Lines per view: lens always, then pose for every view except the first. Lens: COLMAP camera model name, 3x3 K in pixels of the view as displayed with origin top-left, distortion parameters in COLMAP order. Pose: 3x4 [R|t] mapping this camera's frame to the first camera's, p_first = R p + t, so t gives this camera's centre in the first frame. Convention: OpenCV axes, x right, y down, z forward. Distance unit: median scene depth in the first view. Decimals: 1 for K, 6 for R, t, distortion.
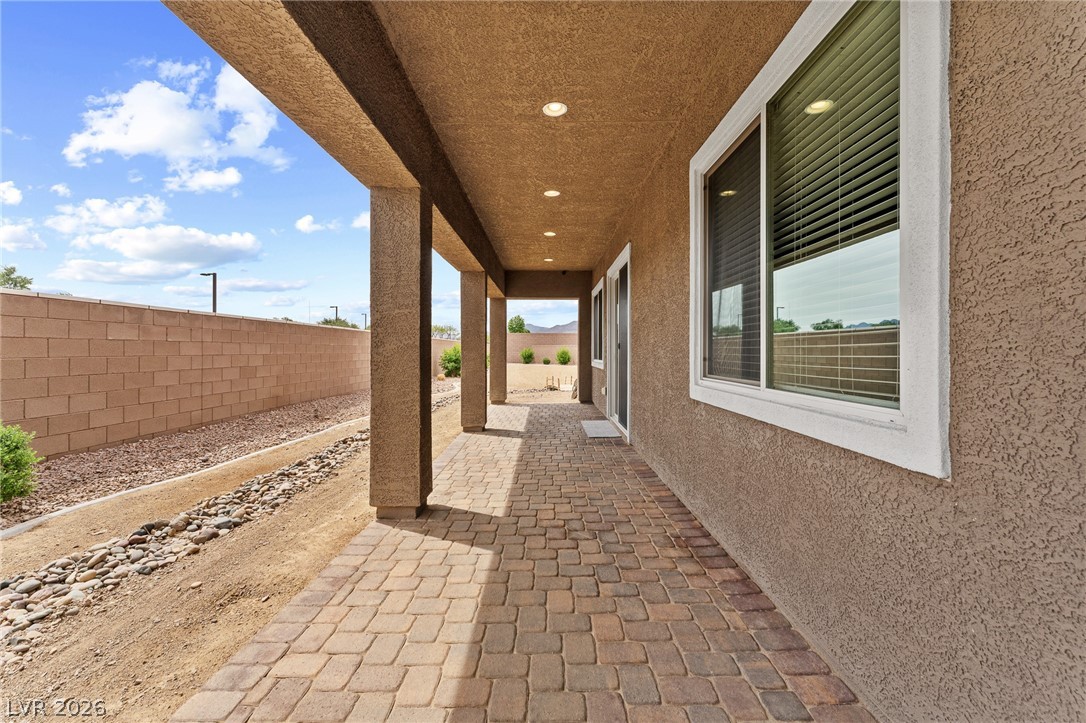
lens RADIAL K [[440.9, 0, 544.3], [0, 440.9, 356.6], [0, 0, 1]] dist [-0.002529, 0.000142]
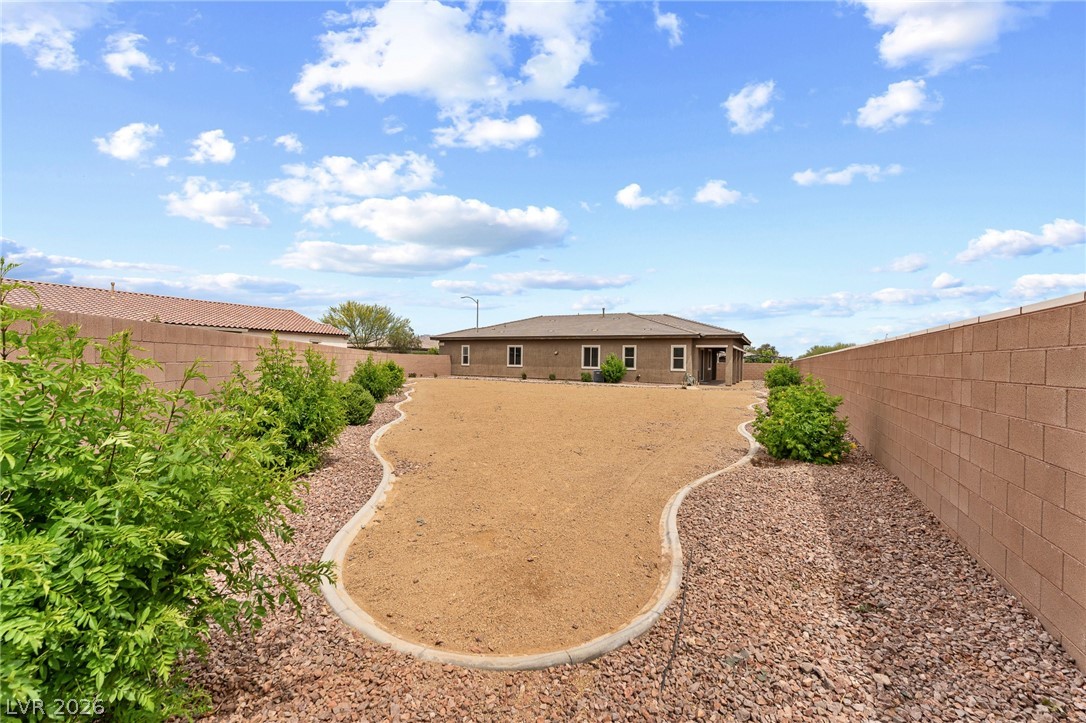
lens RADIAL K [[440.9, 0, 544.6], [0, 440.9, 362.5], [0, 0, 1]] dist [-0.002529, 0.000142]
pose [[0.999880, 0.015267, -0.002494, -0.675500], [-0.015224, 0.999749, 0.016452, -0.039561], [0.002745, -0.016412, 0.999862, 0.277008]]
